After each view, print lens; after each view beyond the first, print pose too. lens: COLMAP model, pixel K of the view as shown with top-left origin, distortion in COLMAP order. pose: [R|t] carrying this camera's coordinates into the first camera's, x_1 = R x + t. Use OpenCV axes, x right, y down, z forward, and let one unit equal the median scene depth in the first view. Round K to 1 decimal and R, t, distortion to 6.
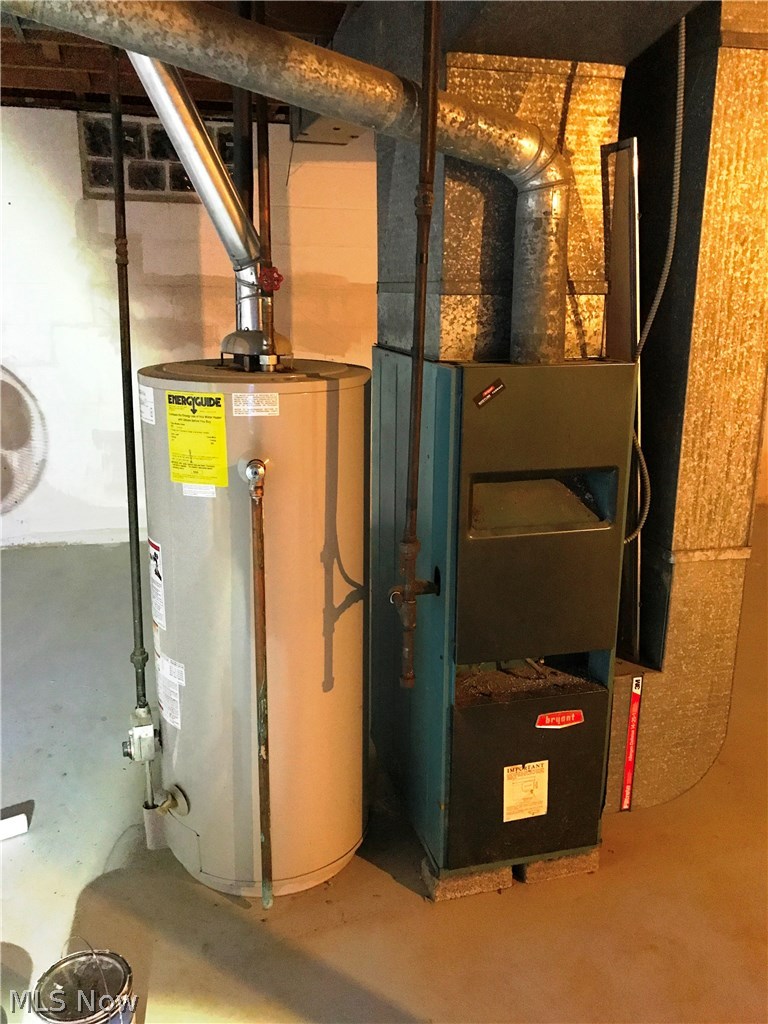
lens RADIAL K [[843.7, 0, 384.0], [0, 843.7, 512.0], [0, 0, 1]] dist [-0.002075, 0.001920]
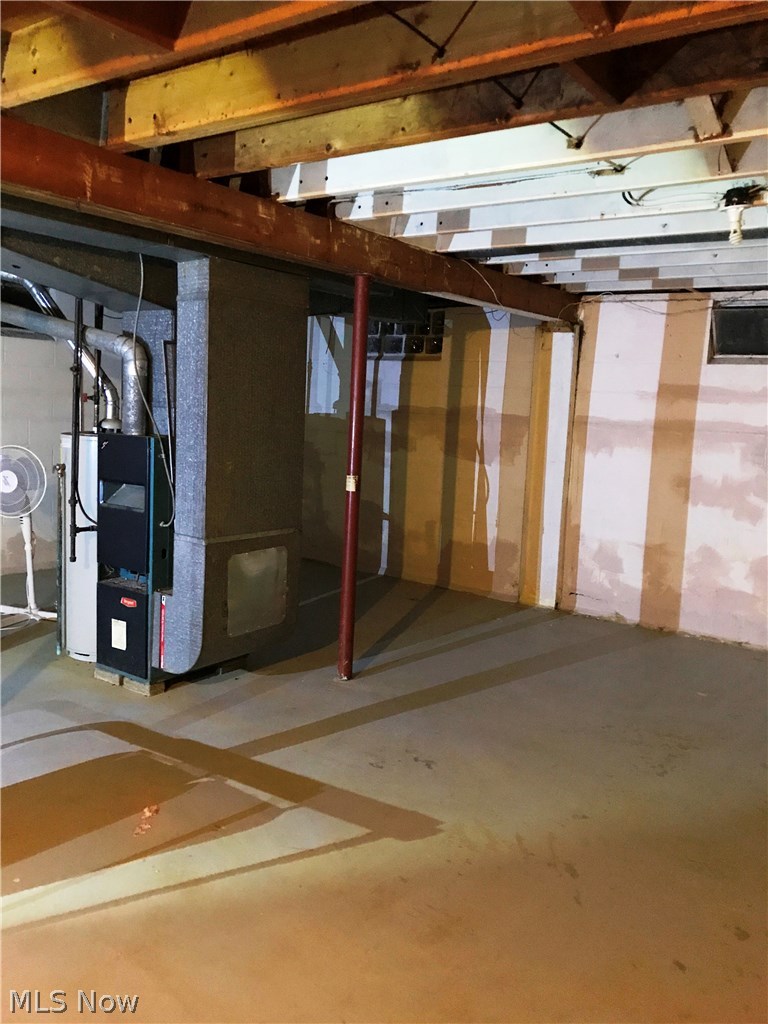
lens RADIAL K [[843.7, 0, 384.0], [0, 843.7, 512.0], [0, 0, 1]] dist [-0.002075, 0.001920]
pose [[0.625070, 0.120616, -0.771194, 2.161884], [-0.244423, 0.968547, -0.046628, -0.028619], [0.741313, 0.217643, 0.634891, 0.089085]]
